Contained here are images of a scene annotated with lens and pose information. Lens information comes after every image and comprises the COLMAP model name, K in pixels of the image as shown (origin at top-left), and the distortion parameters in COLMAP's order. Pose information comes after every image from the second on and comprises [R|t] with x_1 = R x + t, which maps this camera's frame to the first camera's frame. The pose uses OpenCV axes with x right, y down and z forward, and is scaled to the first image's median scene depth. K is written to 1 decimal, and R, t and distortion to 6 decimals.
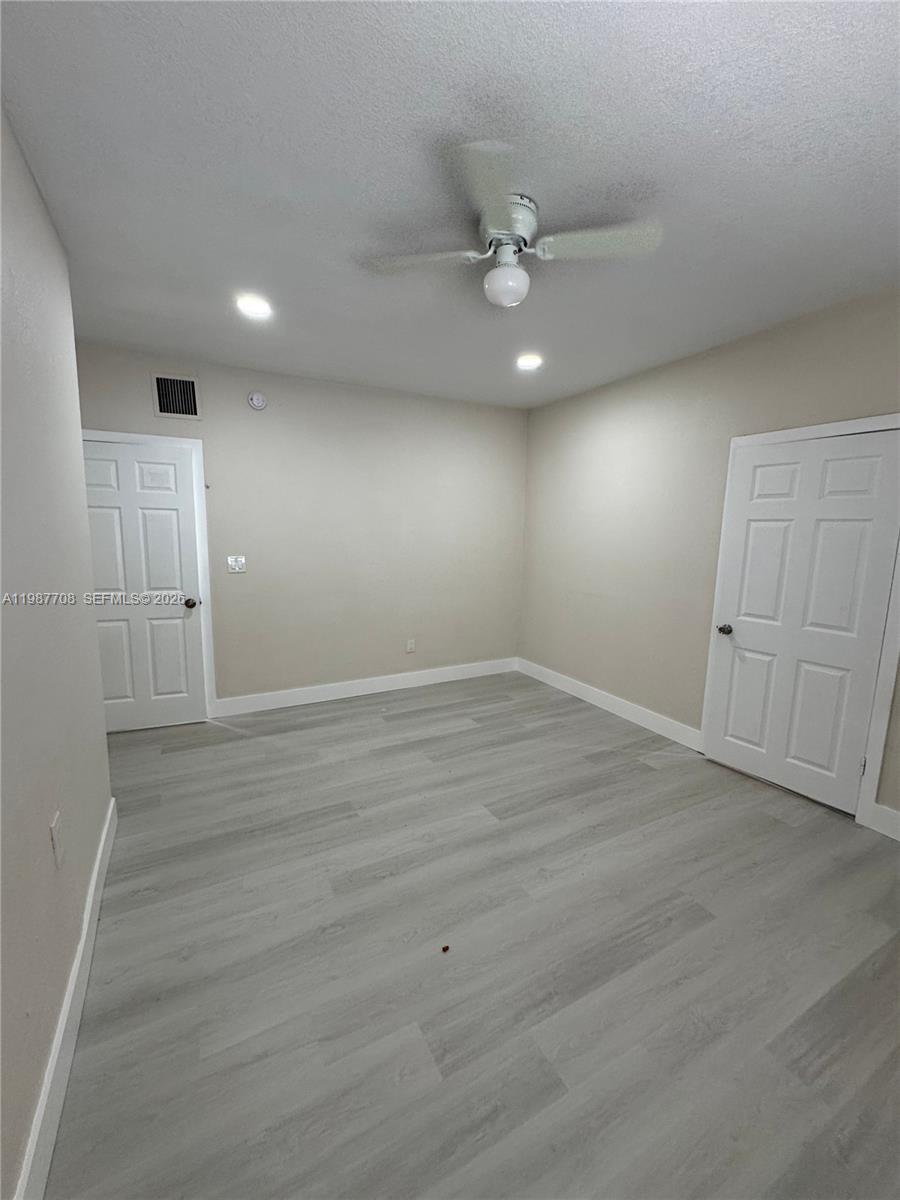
lens RADIAL K [[481.9, 0, 450.0], [0, 481.9, 600.0], [0, 0, 1]] dist [-0.001800, 0.000151]
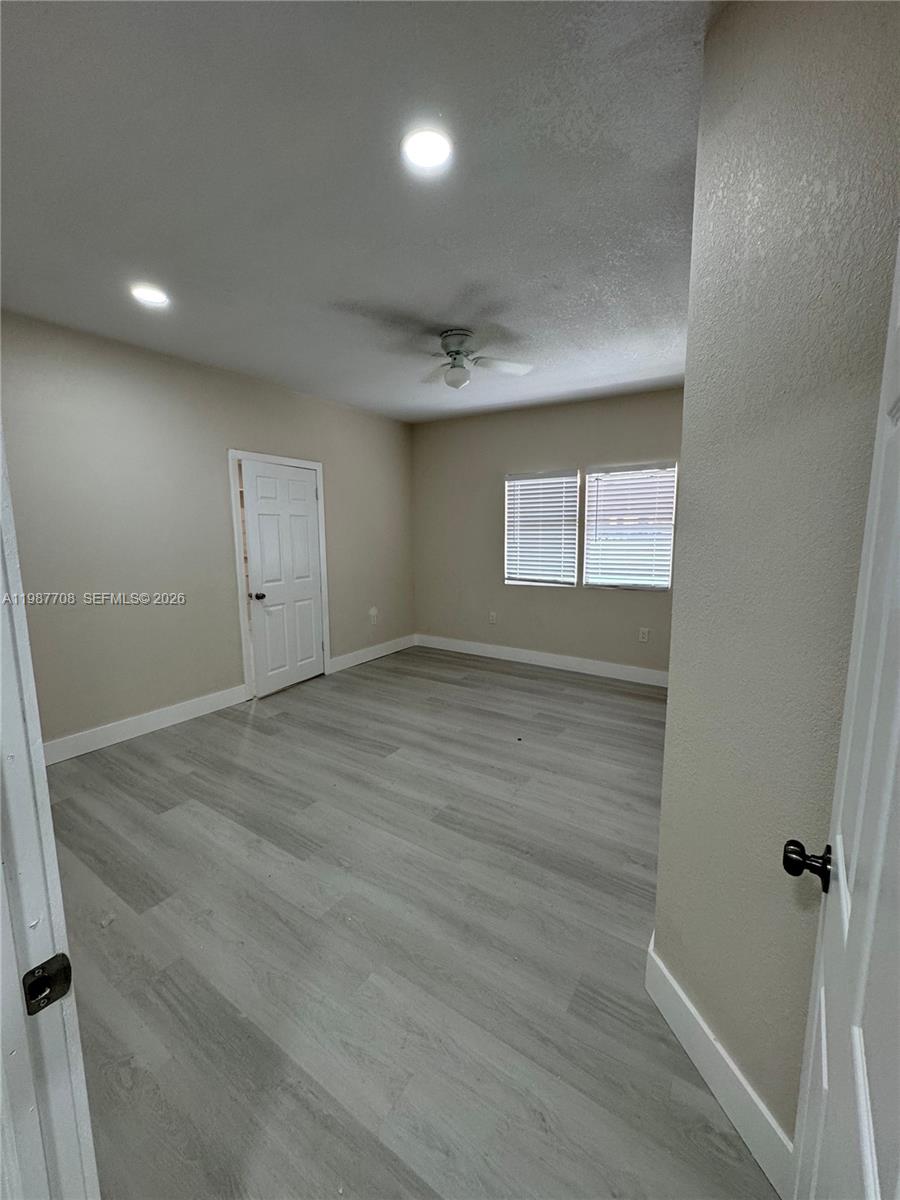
lens RADIAL K [[481.9, 0, 450.0], [0, 481.9, 600.0], [0, 0, 1]] dist [-0.001800, 0.000151]
pose [[-0.468408, -0.145285, 0.871485, -0.843011], [0.125587, 0.965422, 0.228446, -0.167548], [-0.874541, 0.216453, -0.433966, 1.113525]]
